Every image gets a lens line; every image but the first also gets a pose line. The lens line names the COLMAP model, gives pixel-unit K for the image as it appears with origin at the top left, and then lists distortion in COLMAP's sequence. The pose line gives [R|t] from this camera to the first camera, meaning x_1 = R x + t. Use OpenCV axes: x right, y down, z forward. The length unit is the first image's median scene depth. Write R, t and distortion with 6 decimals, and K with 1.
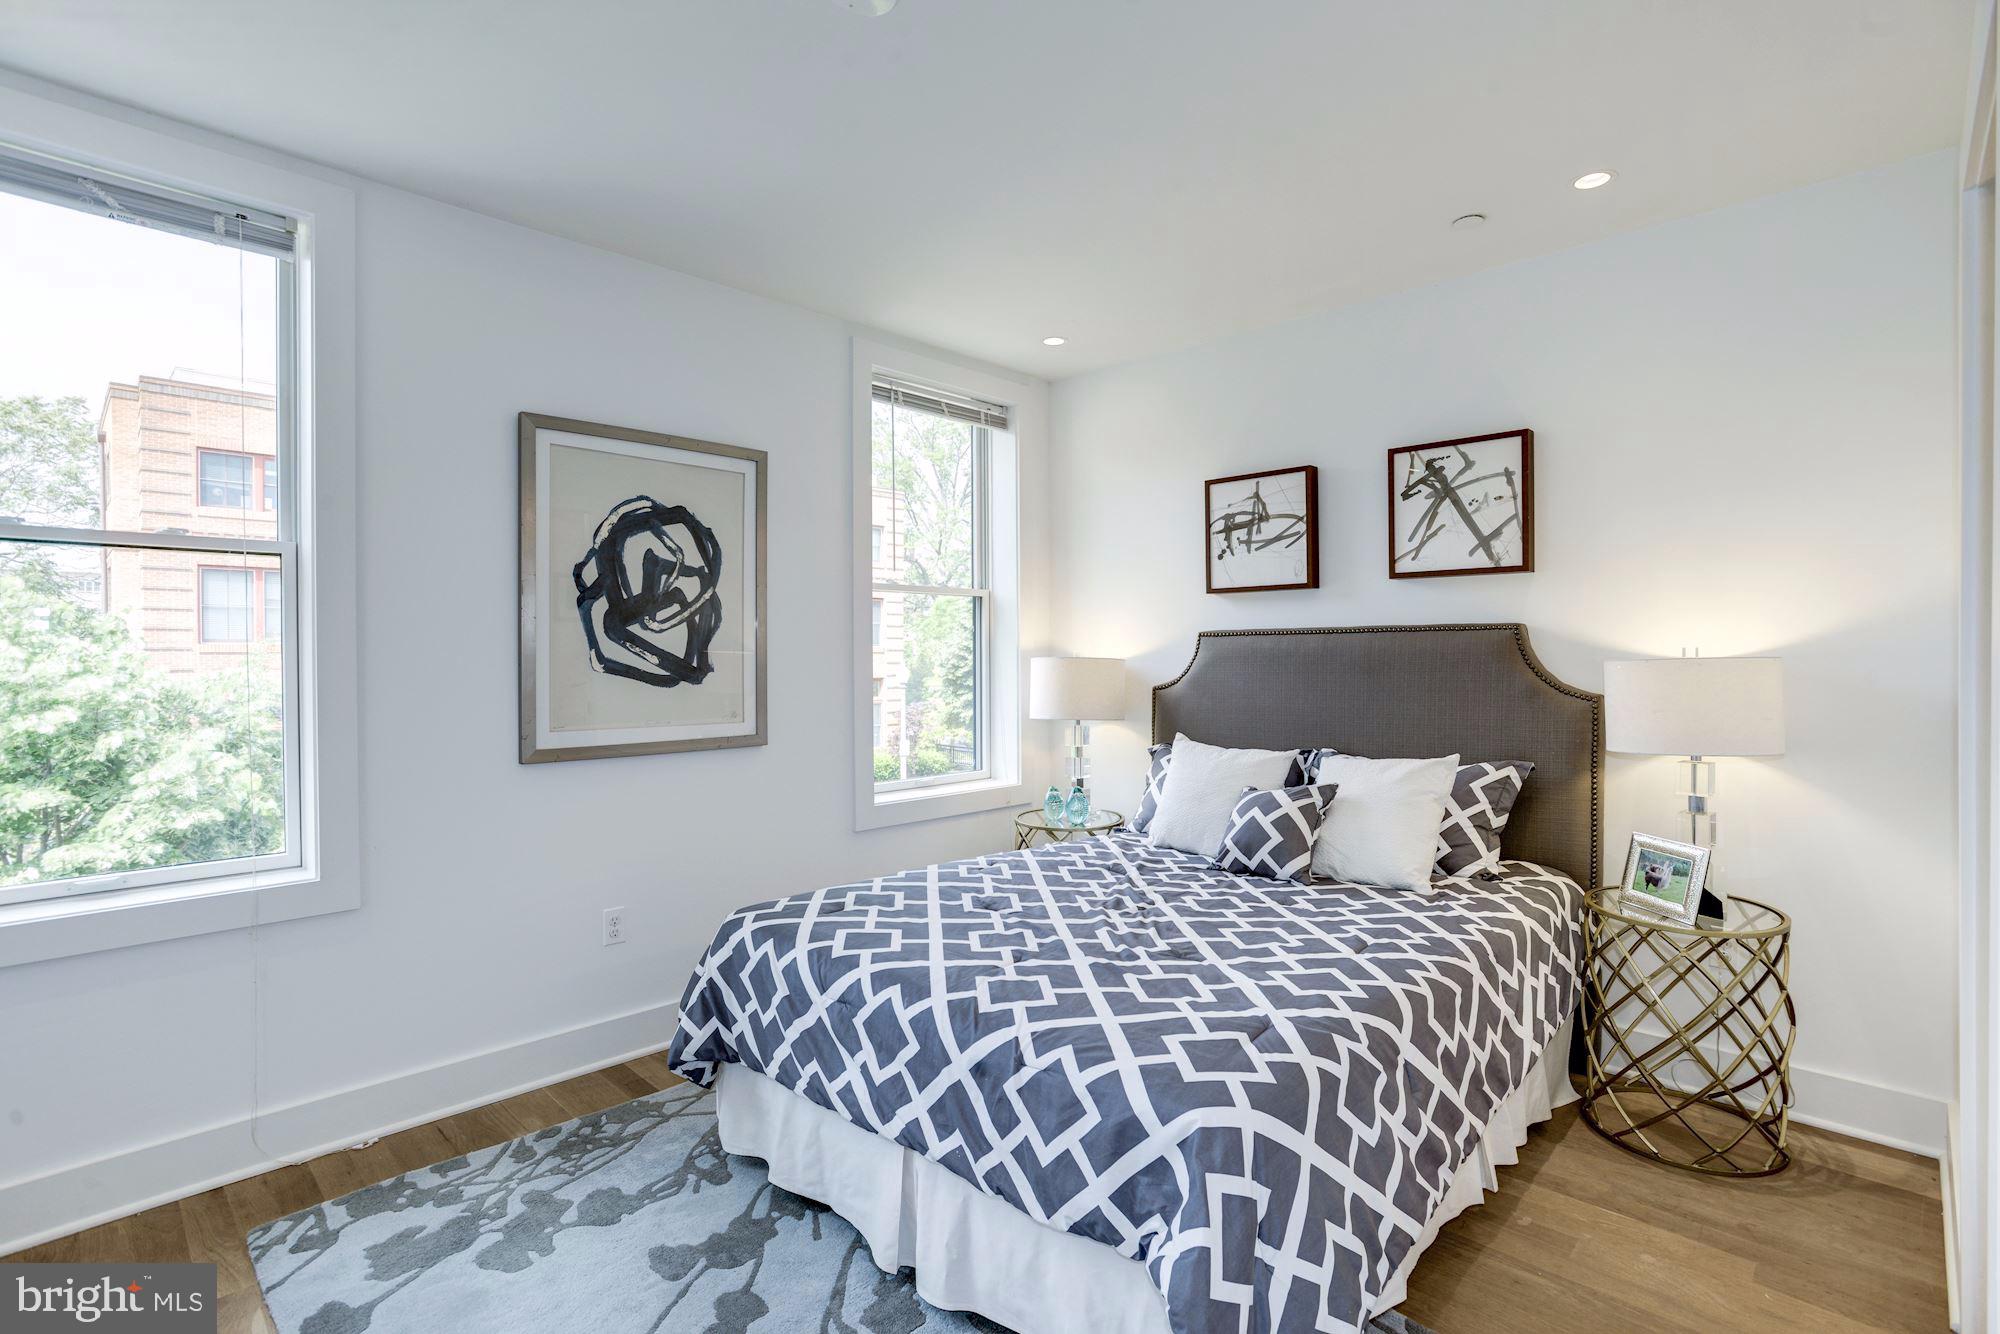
lens RADIAL K [[954.4, 0, 1014.3], [0, 954.4, 666.8], [0, 0, 1]] dist [-0.001382, 0.001570]
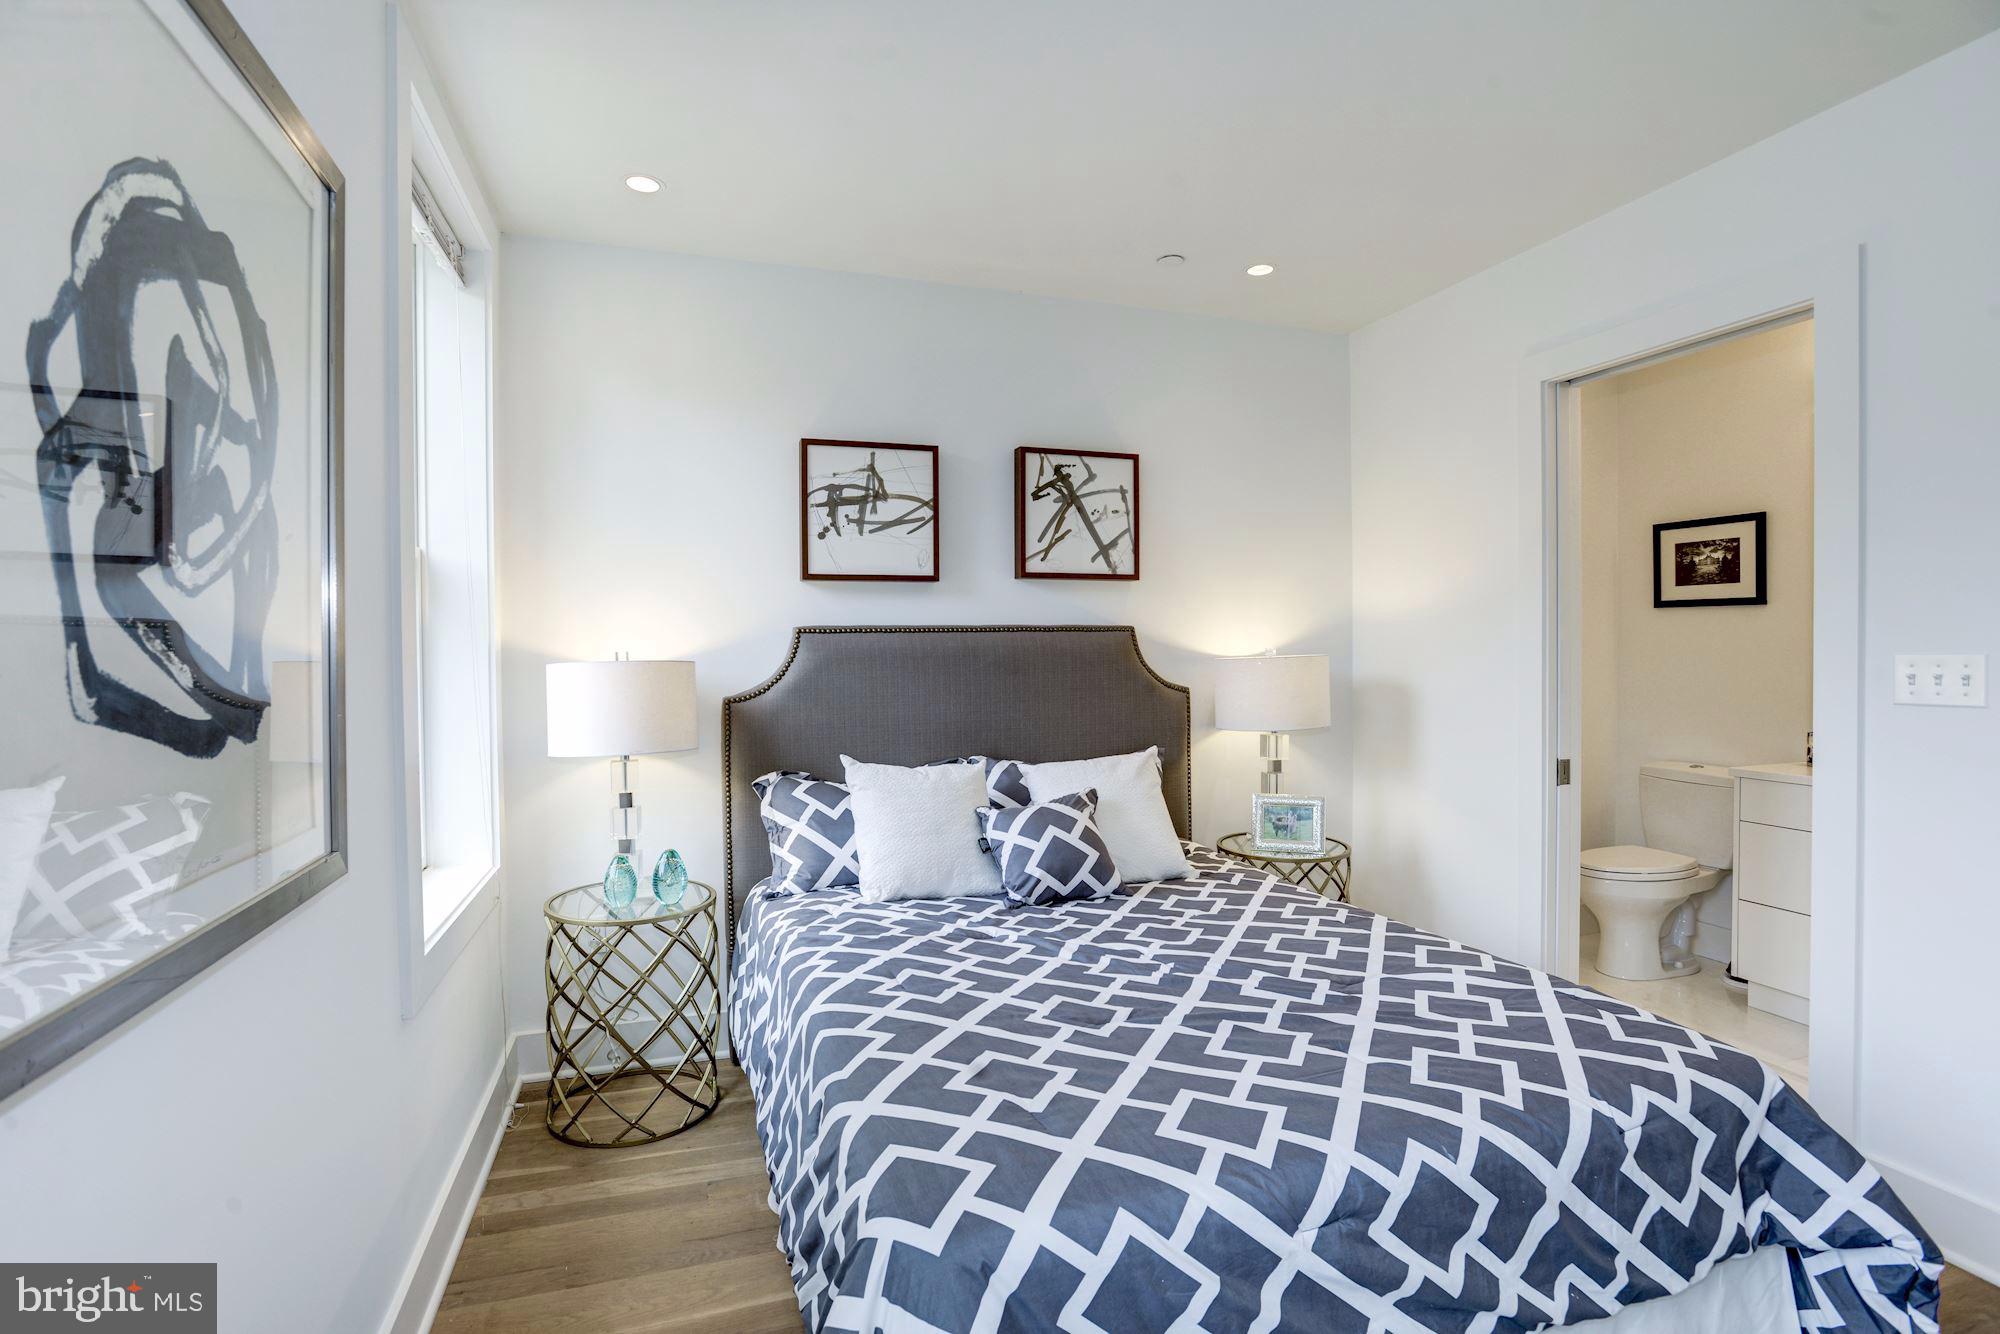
lens RADIAL K [[954.4, 0, 1000.9], [0, 954.4, 662.3], [0, 0, 1]] dist [-0.001382, 0.001570]
pose [[0.477860, -0.010943, 0.878368, -0.500173], [0.018473, 0.999826, 0.002406, -0.007272], [-0.878242, 0.015077, 0.477979, 0.559124]]
